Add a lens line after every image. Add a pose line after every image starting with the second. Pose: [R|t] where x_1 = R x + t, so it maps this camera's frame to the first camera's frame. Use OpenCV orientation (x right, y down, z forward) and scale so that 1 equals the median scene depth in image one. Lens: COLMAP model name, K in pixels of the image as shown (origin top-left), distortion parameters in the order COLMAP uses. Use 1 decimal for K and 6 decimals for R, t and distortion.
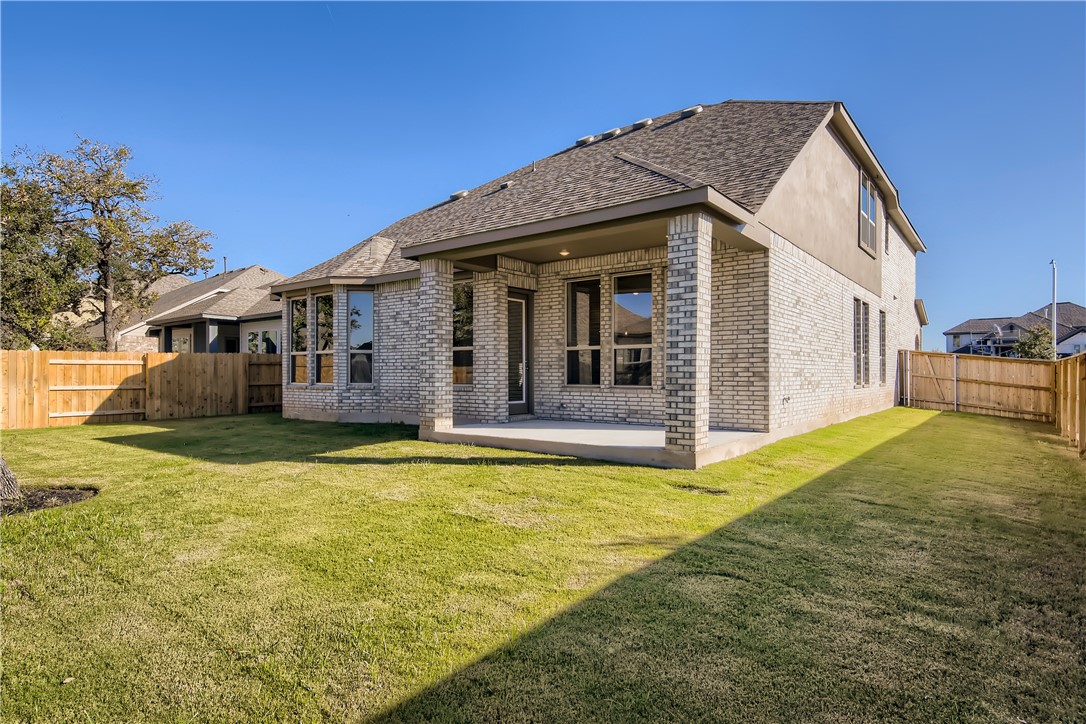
lens RADIAL K [[599.6, 0, 542.6], [0, 599.6, 367.6], [0, 0, 1]] dist [0.000805, -0.000261]
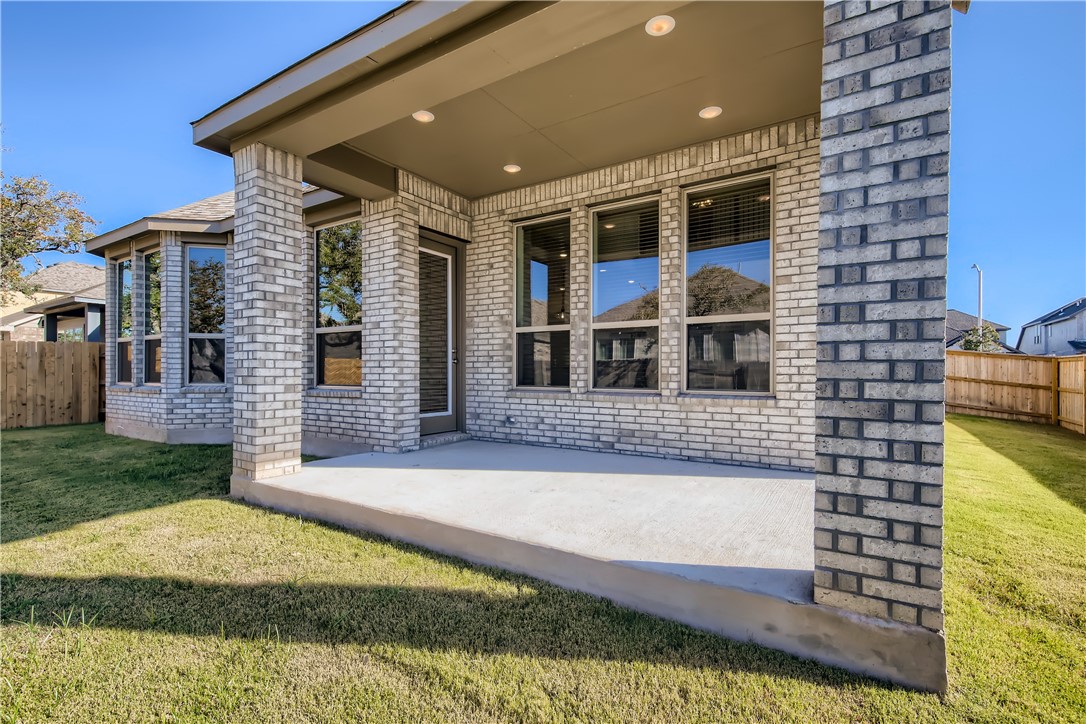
lens RADIAL K [[501.8, 0, 541.7], [0, 501.8, 366.6], [0, 0, 1]] dist [0.009590, -0.001594]
pose [[0.996444, 0.001951, 0.084234, 0.023748], [-0.002082, 0.999997, 0.001464, 0.006542], [-0.084231, -0.001634, 0.996445, 0.492353]]
